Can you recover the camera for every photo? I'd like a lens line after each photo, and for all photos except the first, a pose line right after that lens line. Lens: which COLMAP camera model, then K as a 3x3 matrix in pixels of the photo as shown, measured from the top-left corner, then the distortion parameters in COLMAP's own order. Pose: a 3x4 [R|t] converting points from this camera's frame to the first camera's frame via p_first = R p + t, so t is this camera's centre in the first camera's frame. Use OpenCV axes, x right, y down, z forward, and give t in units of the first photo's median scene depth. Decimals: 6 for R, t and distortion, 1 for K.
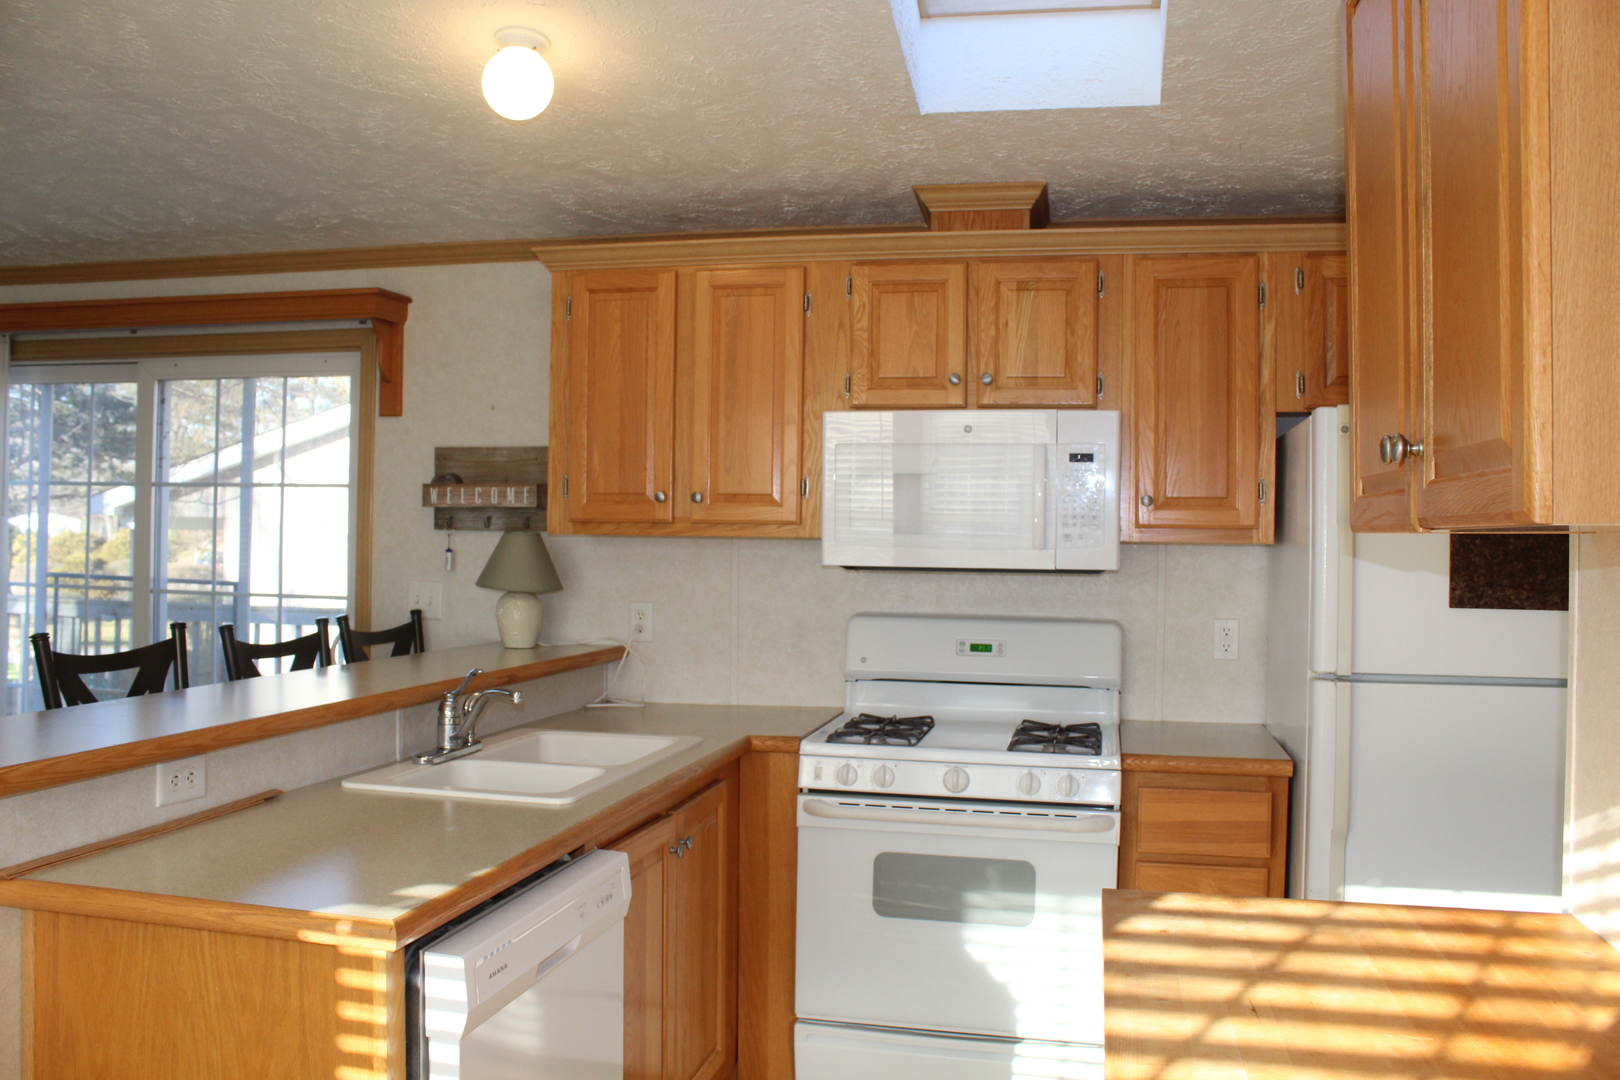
lens RADIAL K [[1330.2, 0, 804.3], [0, 1330.2, 532.9], [0, 0, 1]] dist [-0.171318, 0.146615]
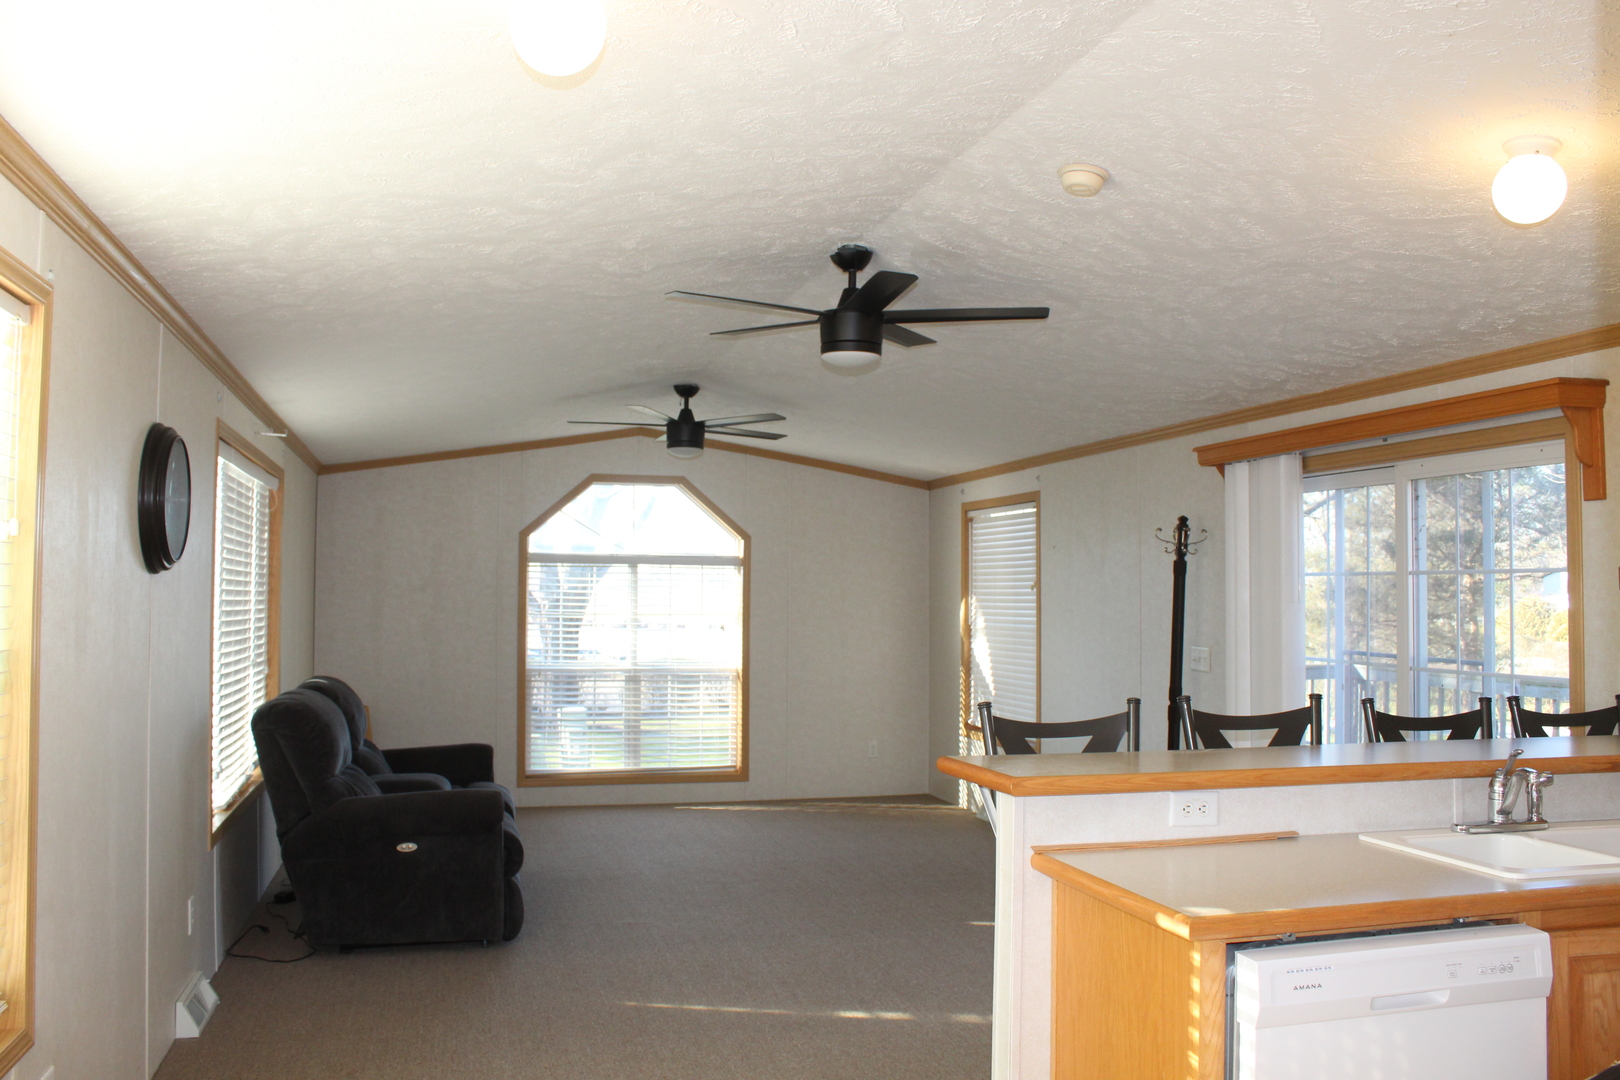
lens RADIAL K [[1336.4, 0, 802.5], [0, 1336.4, 532.1], [0, 0, 1]] dist [-0.172709, 0.149405]
pose [[0.459644, -0.054754, -0.886414, 0.332047], [0.000757, 0.998121, -0.061262, -0.005871], [0.888103, 0.027488, 0.458822, 0.011942]]
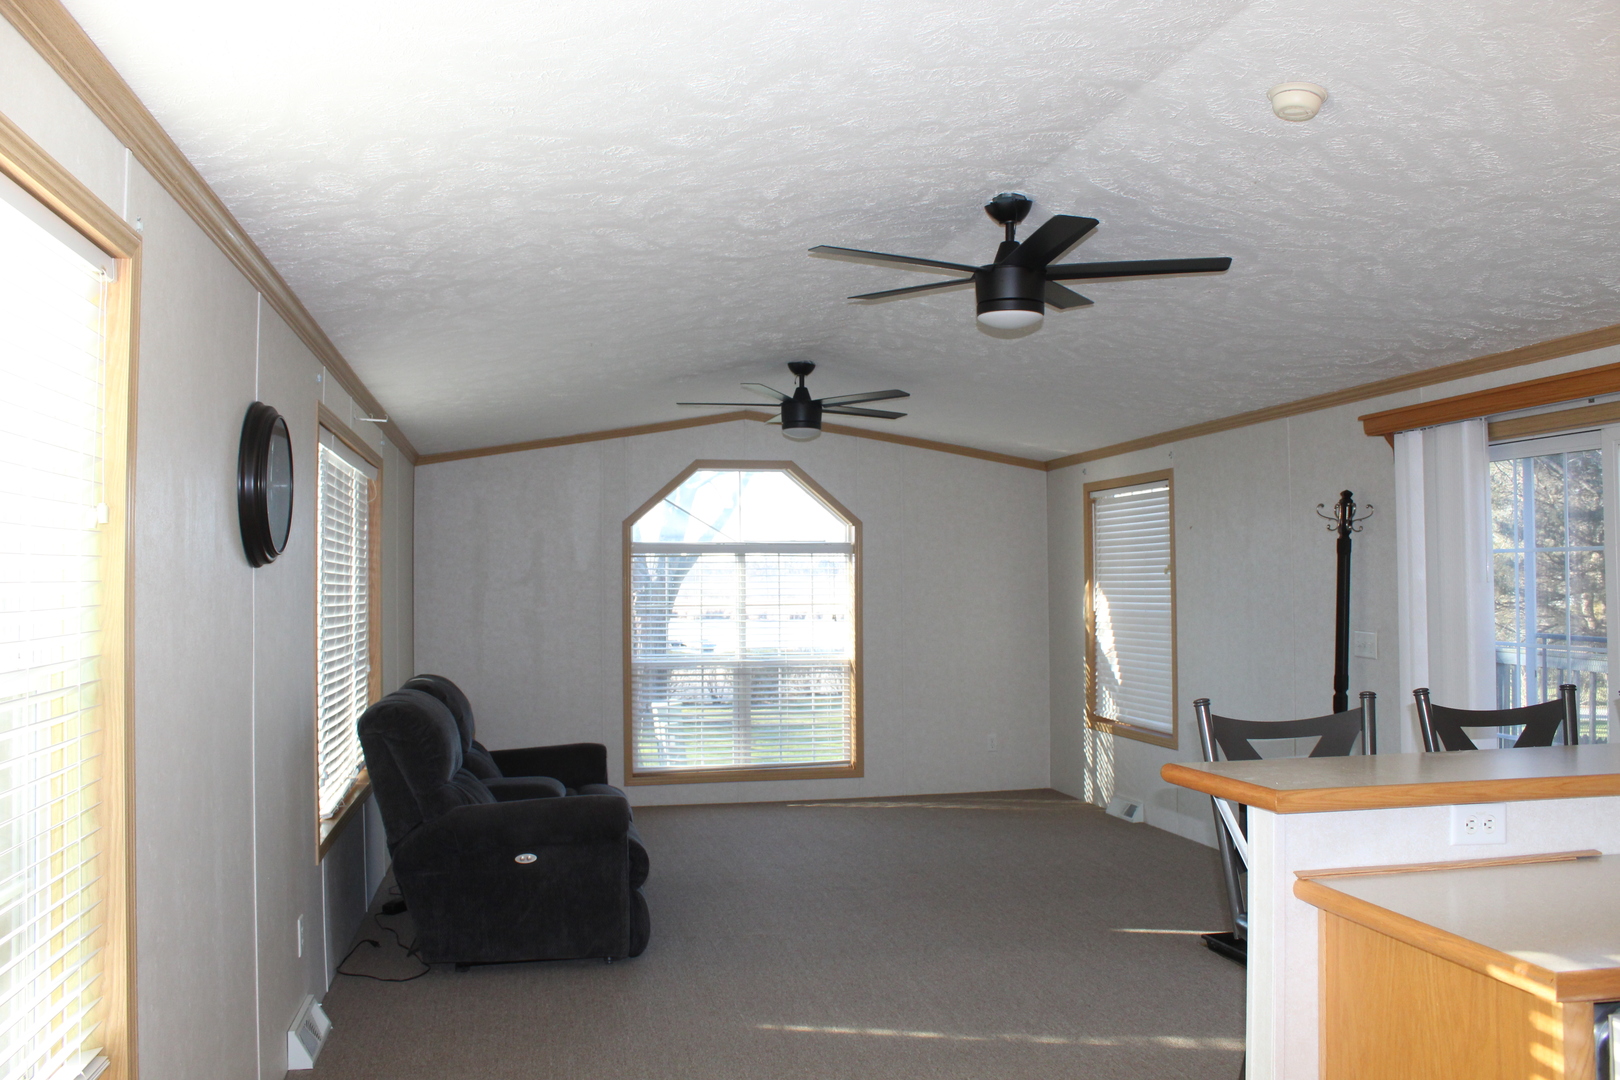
lens RADIAL K [[1330.2, 0, 804.3], [0, 1330.2, 532.9], [0, 0, 1]] dist [-0.171318, 0.146615]
pose [[0.406933, -0.054004, -0.911860, 0.187135], [0.013158, 0.998494, -0.053263, -0.005966], [0.913363, 0.009676, 0.407030, 0.006077]]
